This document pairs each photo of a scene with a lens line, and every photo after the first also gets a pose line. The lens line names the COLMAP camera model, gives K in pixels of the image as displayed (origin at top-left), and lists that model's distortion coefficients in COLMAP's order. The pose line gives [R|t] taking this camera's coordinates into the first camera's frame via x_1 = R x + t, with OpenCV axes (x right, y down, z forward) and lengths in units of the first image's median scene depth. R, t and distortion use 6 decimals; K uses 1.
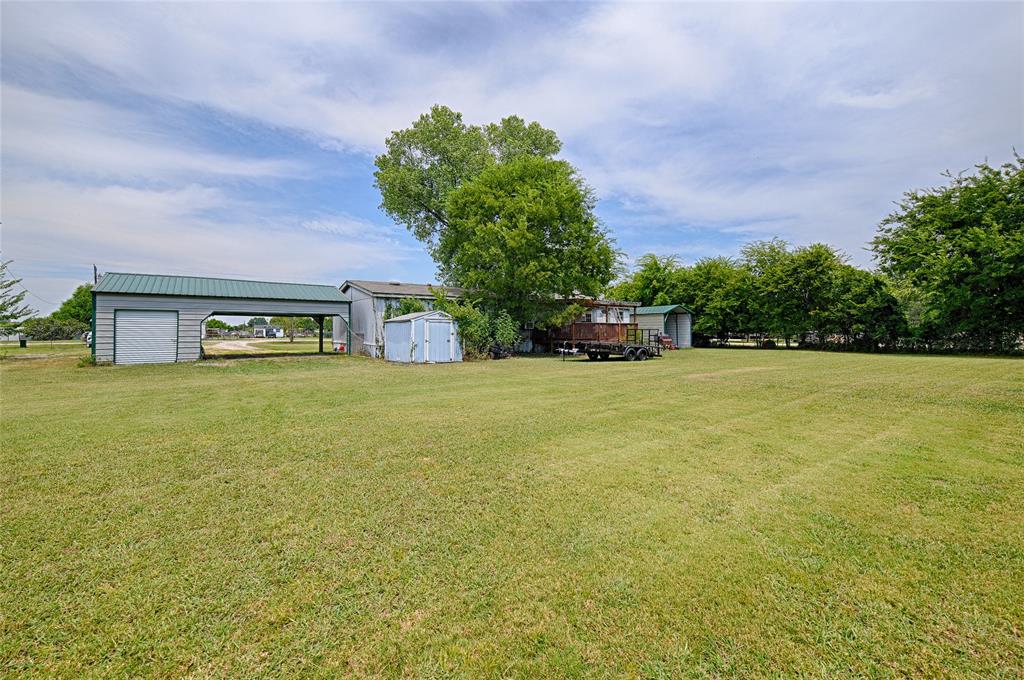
lens RADIAL K [[436.8, 0, 509.3], [0, 436.8, 333.7], [0, 0, 1]] dist [0.016803, 0.000410]
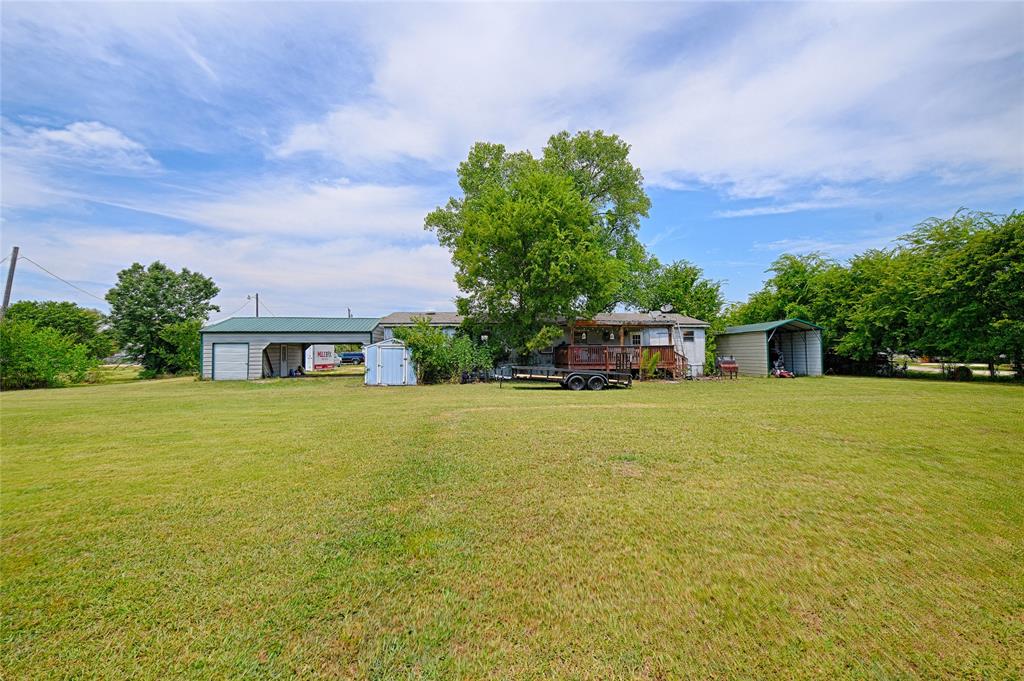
lens RADIAL K [[436.8, 0, 514.8], [0, 436.8, 350.4], [0, 0, 1]] dist [0.016803, 0.000410]
pose [[0.872484, -0.009216, -0.488556, 0.345625], [0.003707, 0.999918, -0.012243, -0.003764], [0.488629, 0.008871, 0.872447, 0.099812]]
